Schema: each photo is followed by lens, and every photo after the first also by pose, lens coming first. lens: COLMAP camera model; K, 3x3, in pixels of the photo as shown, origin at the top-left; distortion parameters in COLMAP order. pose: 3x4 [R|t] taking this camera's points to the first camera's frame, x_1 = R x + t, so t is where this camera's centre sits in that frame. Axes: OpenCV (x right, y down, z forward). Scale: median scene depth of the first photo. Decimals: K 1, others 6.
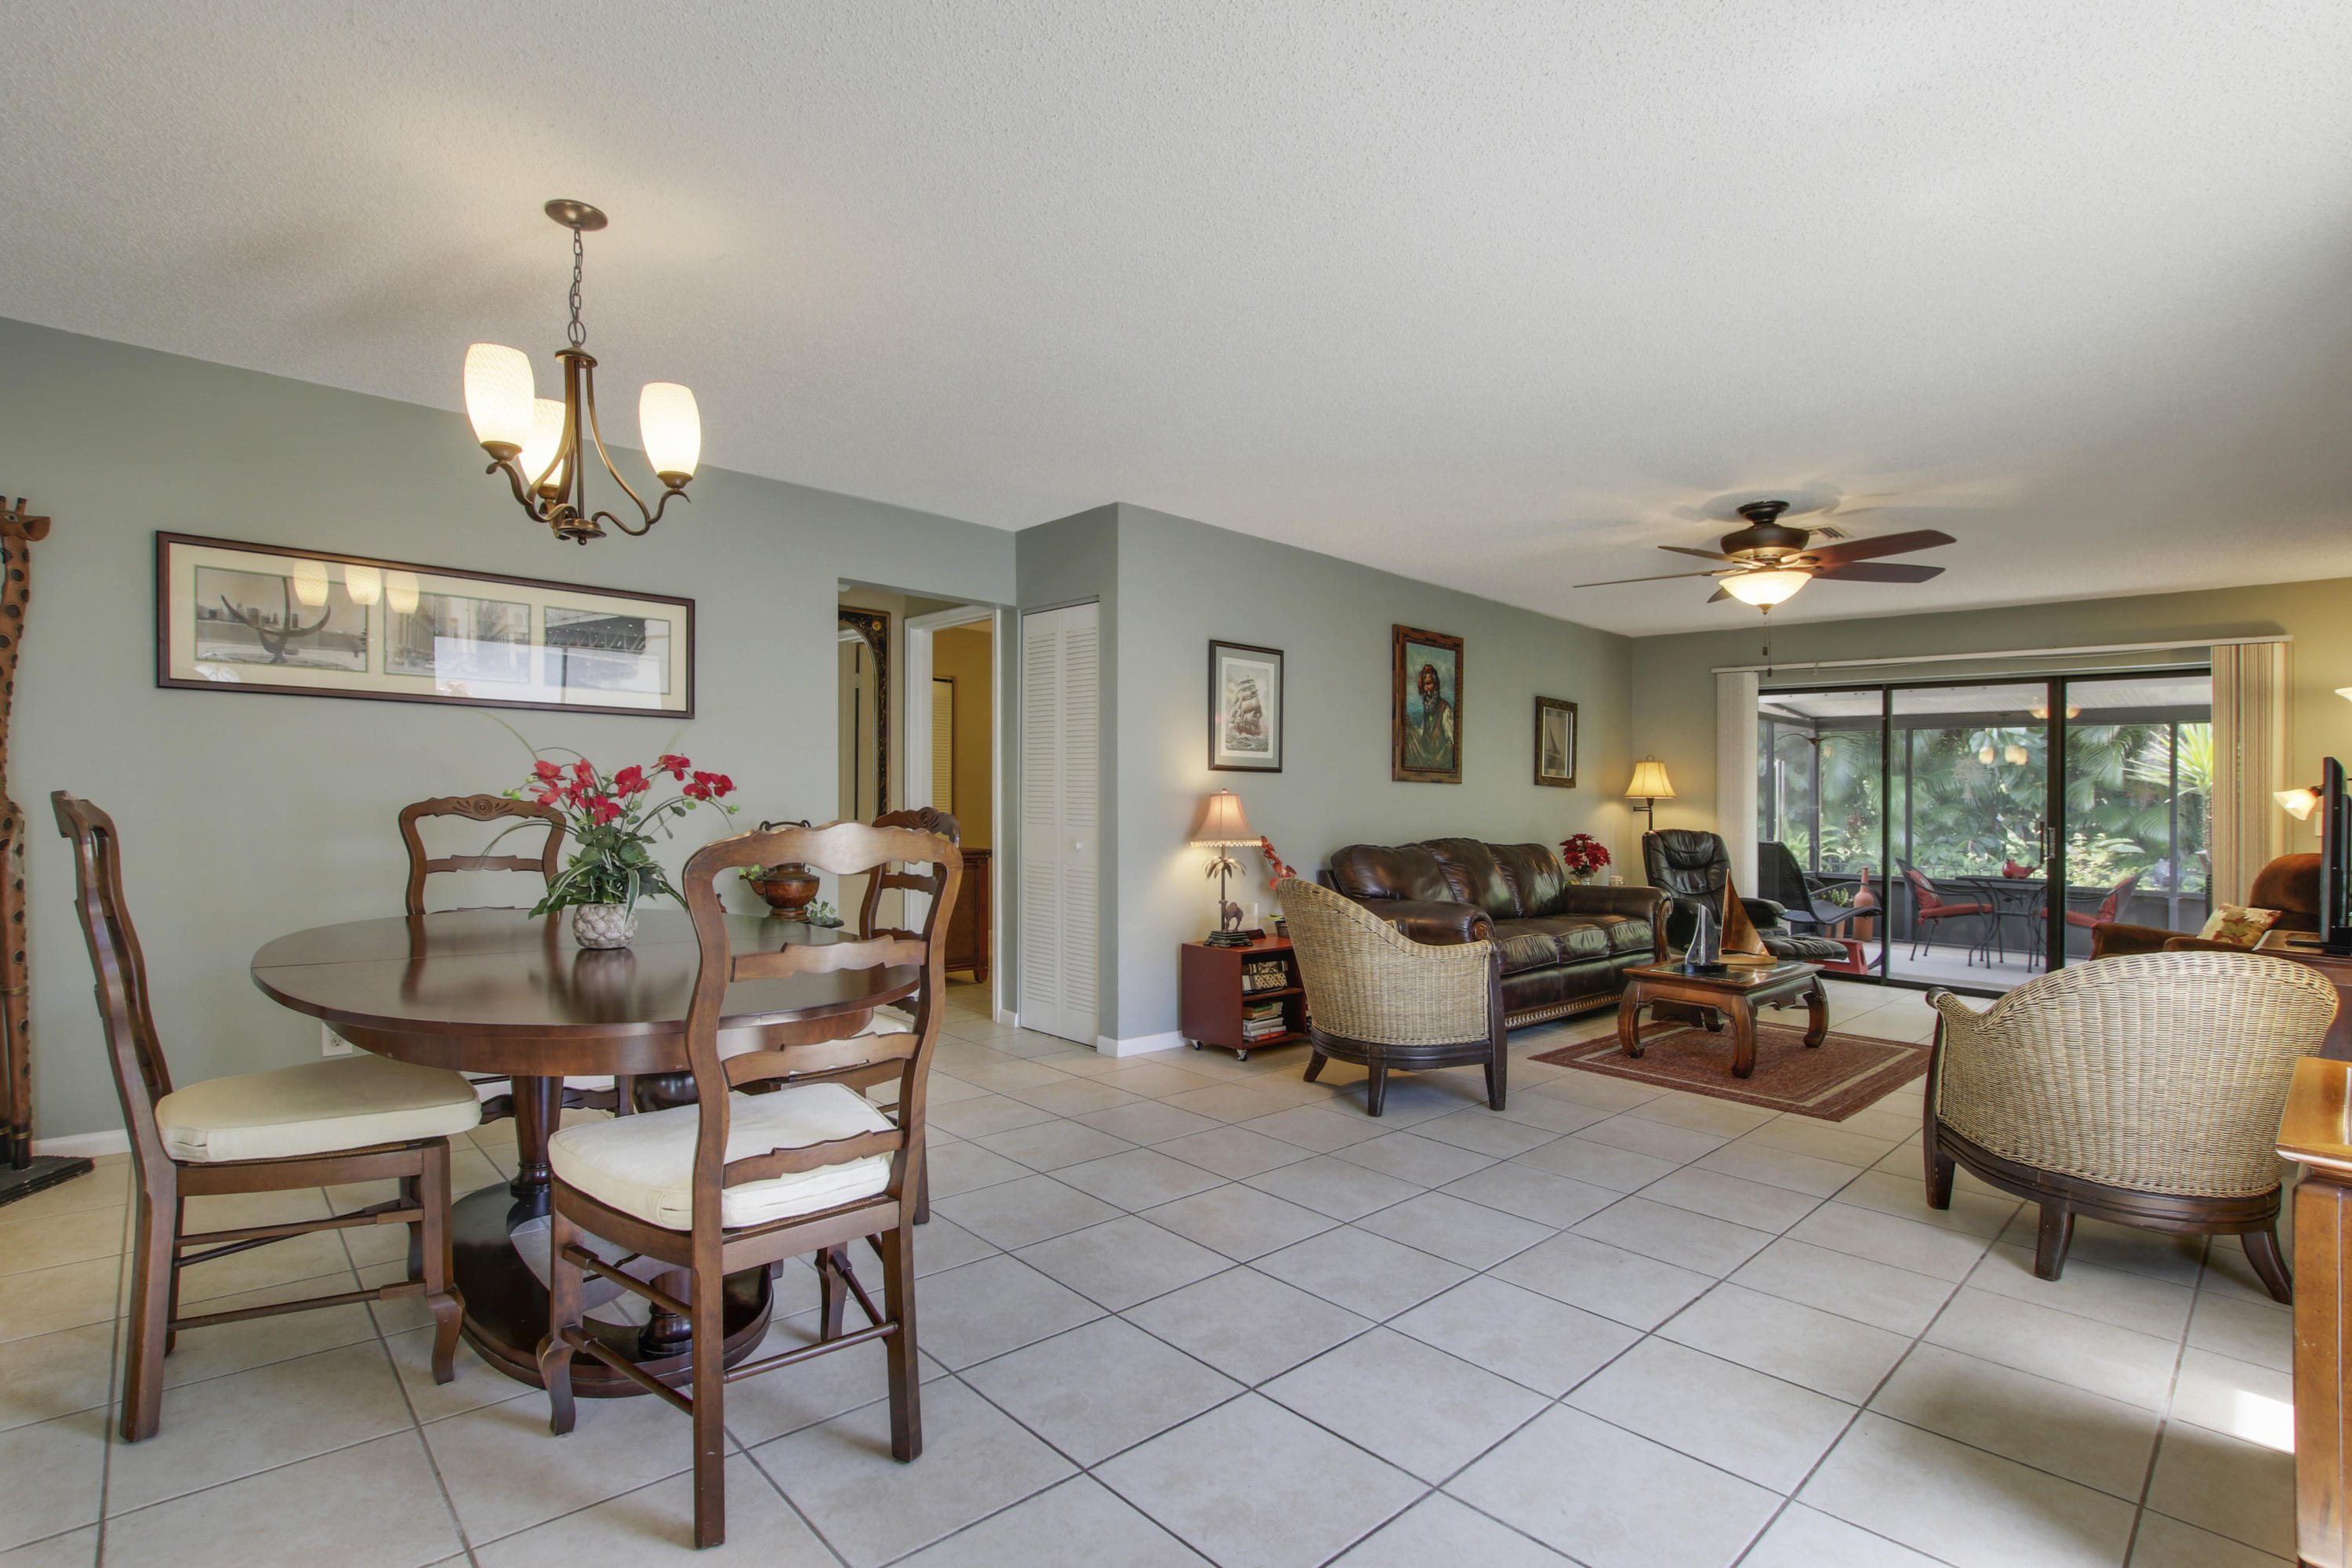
lens RADIAL K [[1088.6, 0, 1140.4], [0, 1088.6, 758.8], [0, 0, 1]] dist [-0.032947, 0.000633]
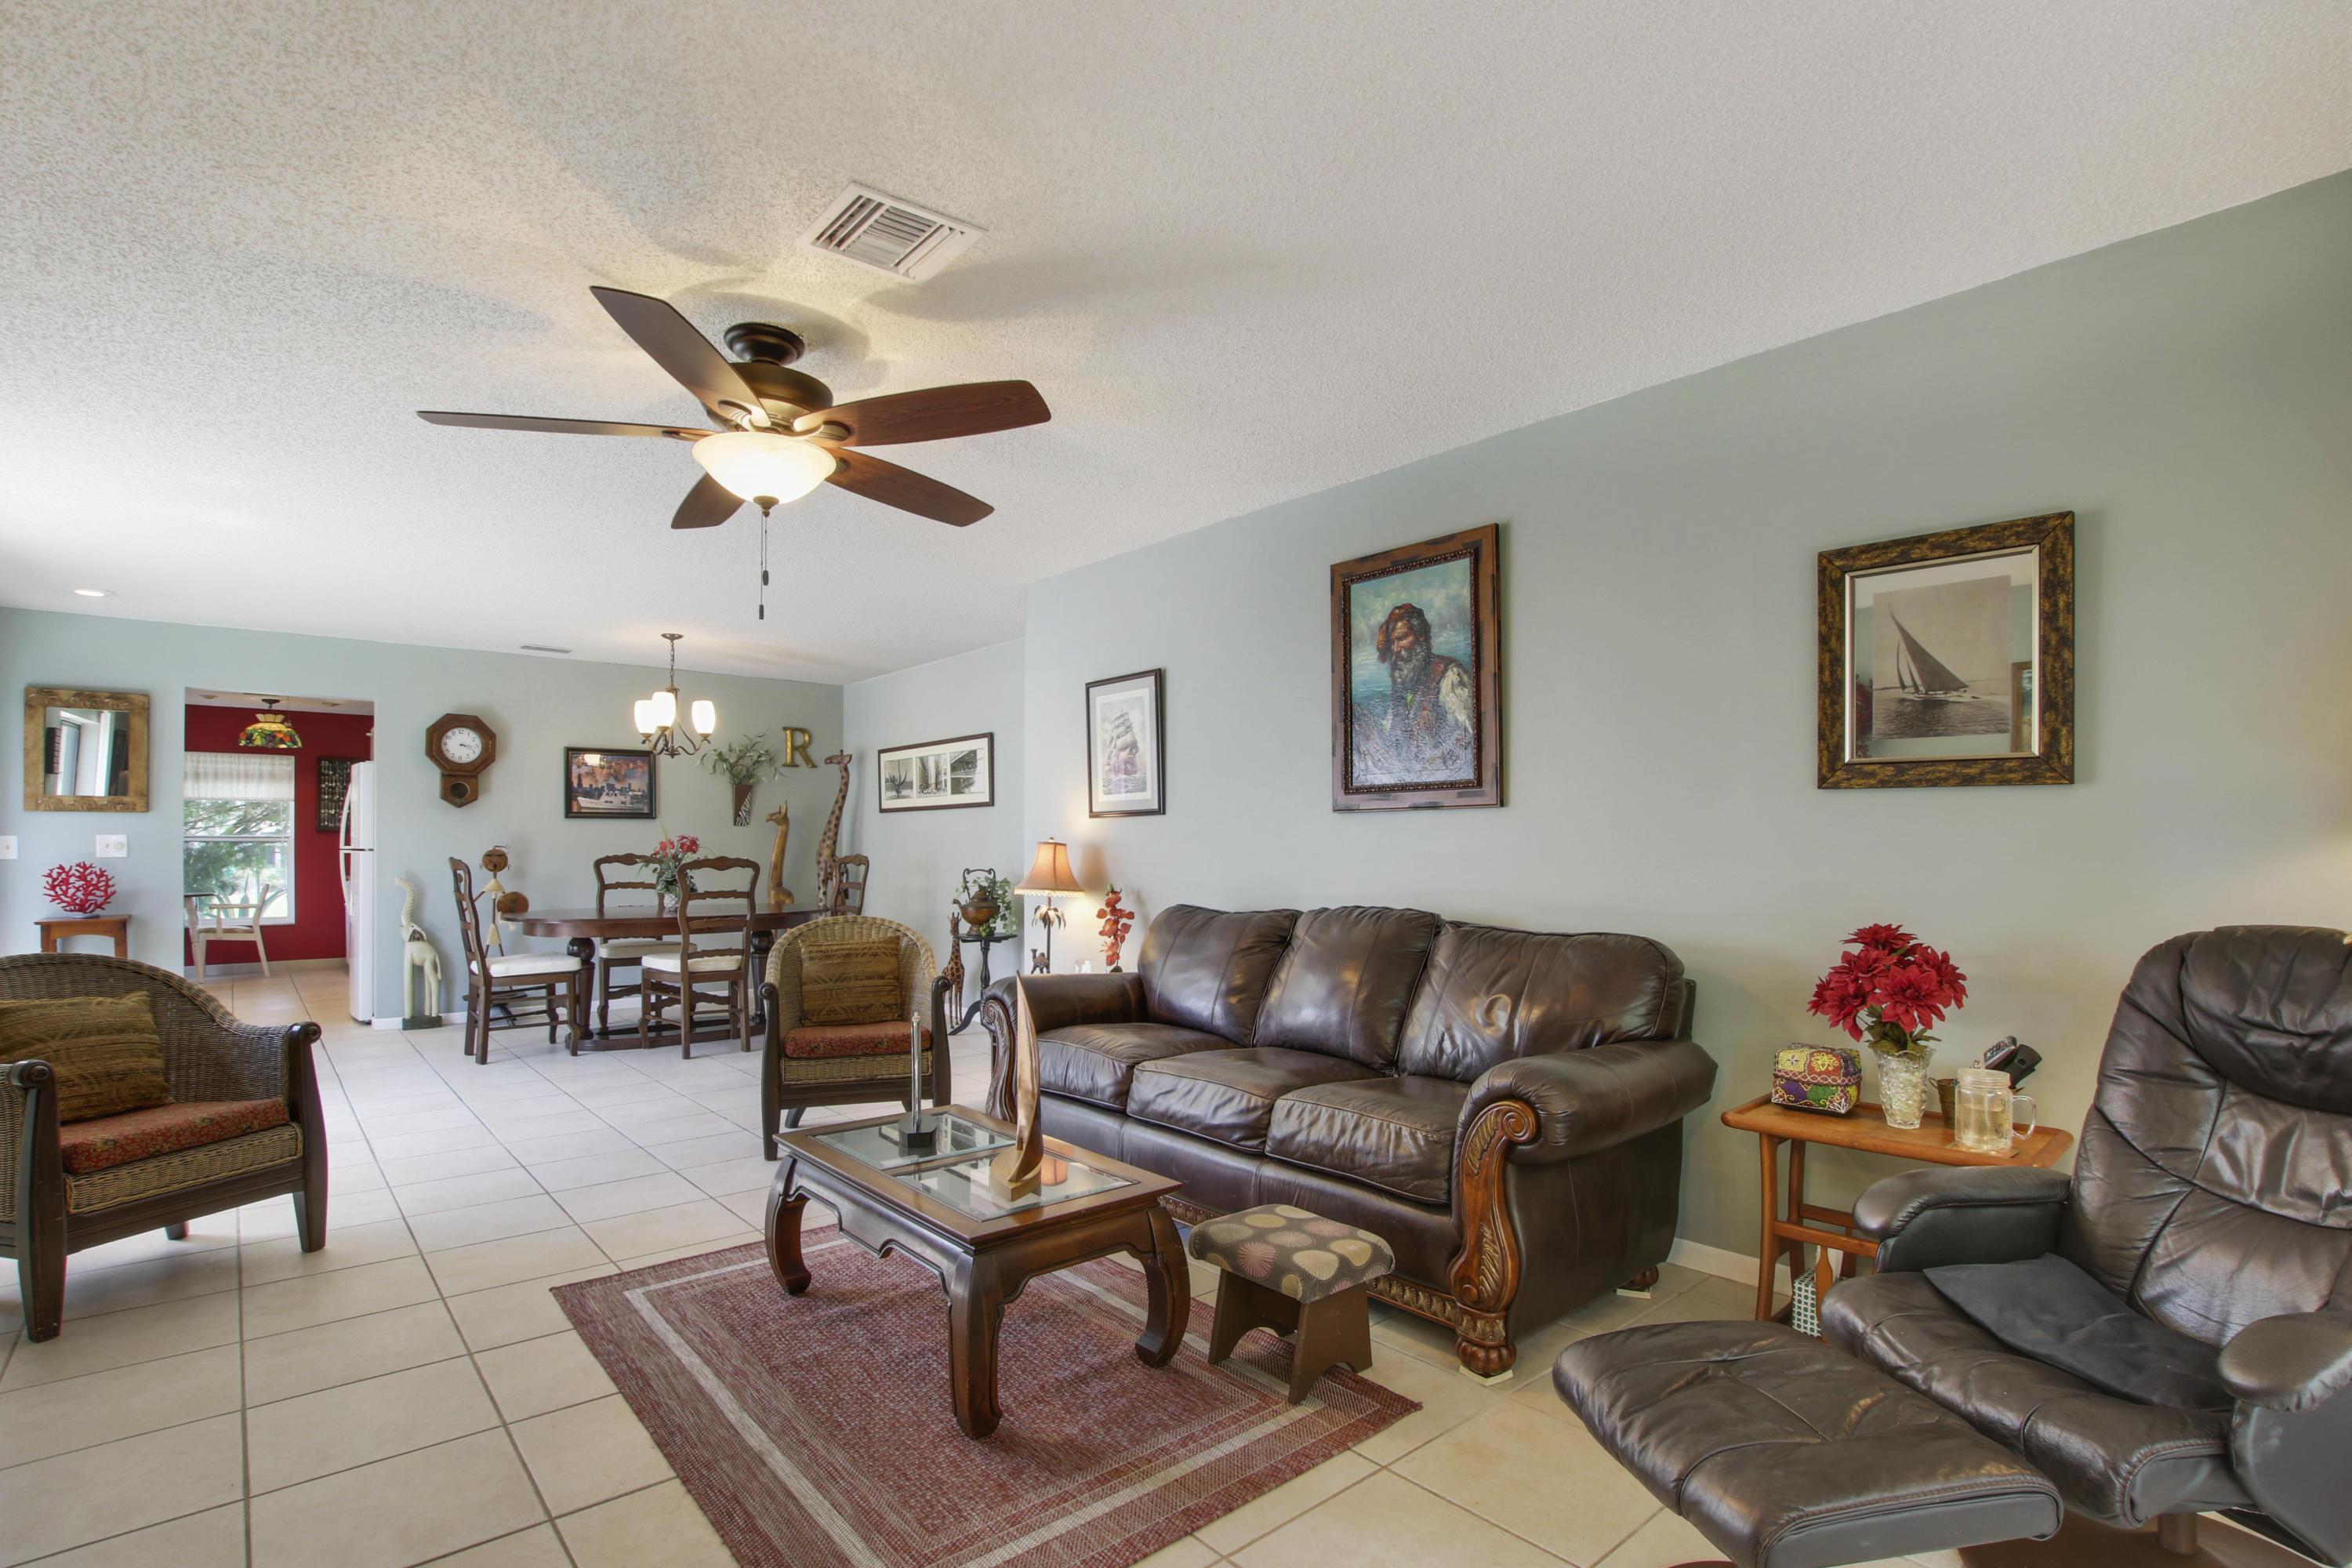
lens RADIAL K [[1088.6, 0, 1150.5], [0, 1088.6, 842.9], [0, 0, 1]] dist [-0.032947, 0.000633]
pose [[-0.014985, -0.027532, -0.999509, 1.012216], [0.035202, 0.998987, -0.028046, 0.060589], [0.999268, -0.035605, -0.014001, 1.054499]]
